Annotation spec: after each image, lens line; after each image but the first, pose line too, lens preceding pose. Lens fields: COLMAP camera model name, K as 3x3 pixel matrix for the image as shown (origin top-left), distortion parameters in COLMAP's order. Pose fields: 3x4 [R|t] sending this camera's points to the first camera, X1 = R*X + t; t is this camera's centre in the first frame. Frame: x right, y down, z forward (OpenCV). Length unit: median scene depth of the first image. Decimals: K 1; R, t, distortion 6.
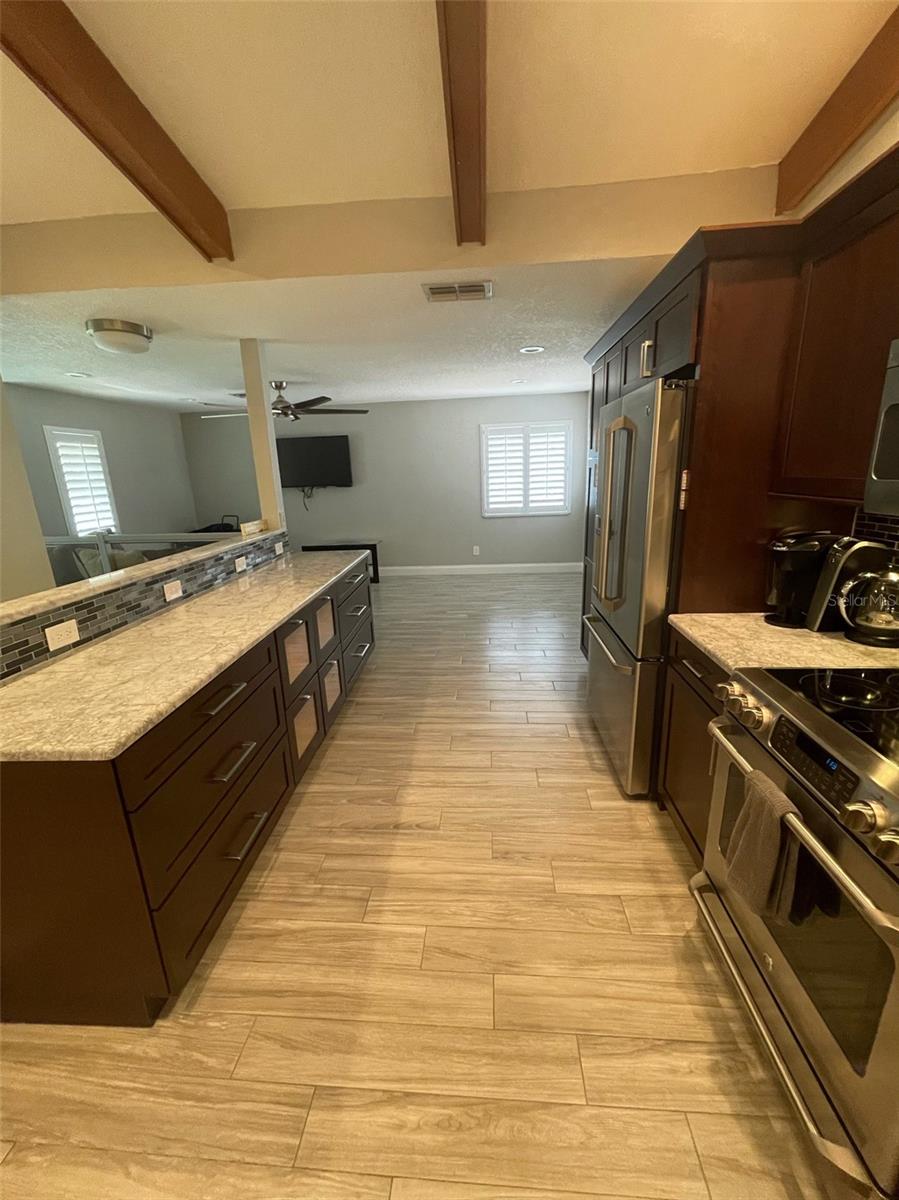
lens RADIAL K [[488.2, 0, 448.5], [0, 488.2, 599.8], [0, 0, 1]] dist [0.001487, 0.000178]
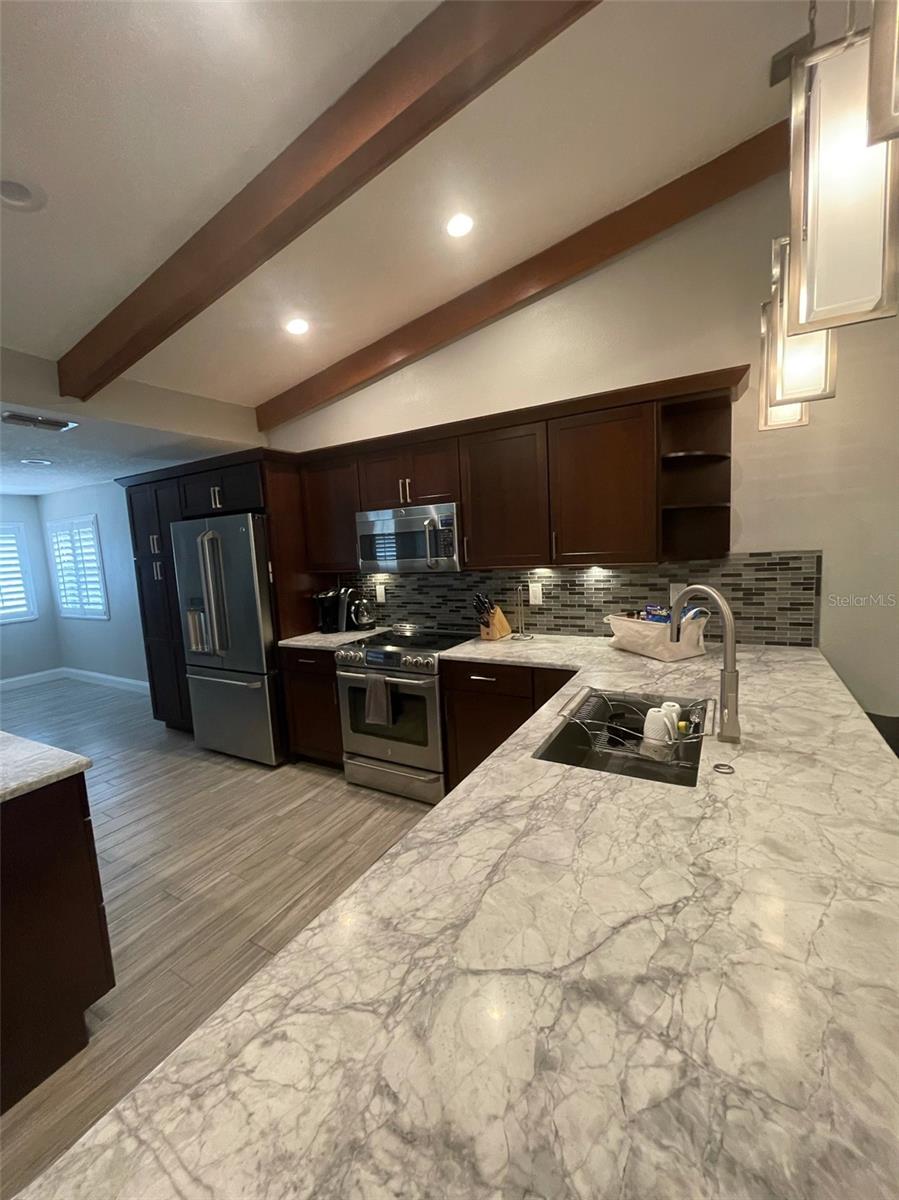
lens RADIAL K [[488.2, 0, 448.9], [0, 488.2, 600.6], [0, 0, 1]] dist [0.001487, 0.000178]
pose [[0.438342, -0.089557, 0.894335, -0.960968], [0.267106, 0.963050, -0.034479, 0.128374], [-0.858202, 0.253996, 0.446067, -0.389126]]
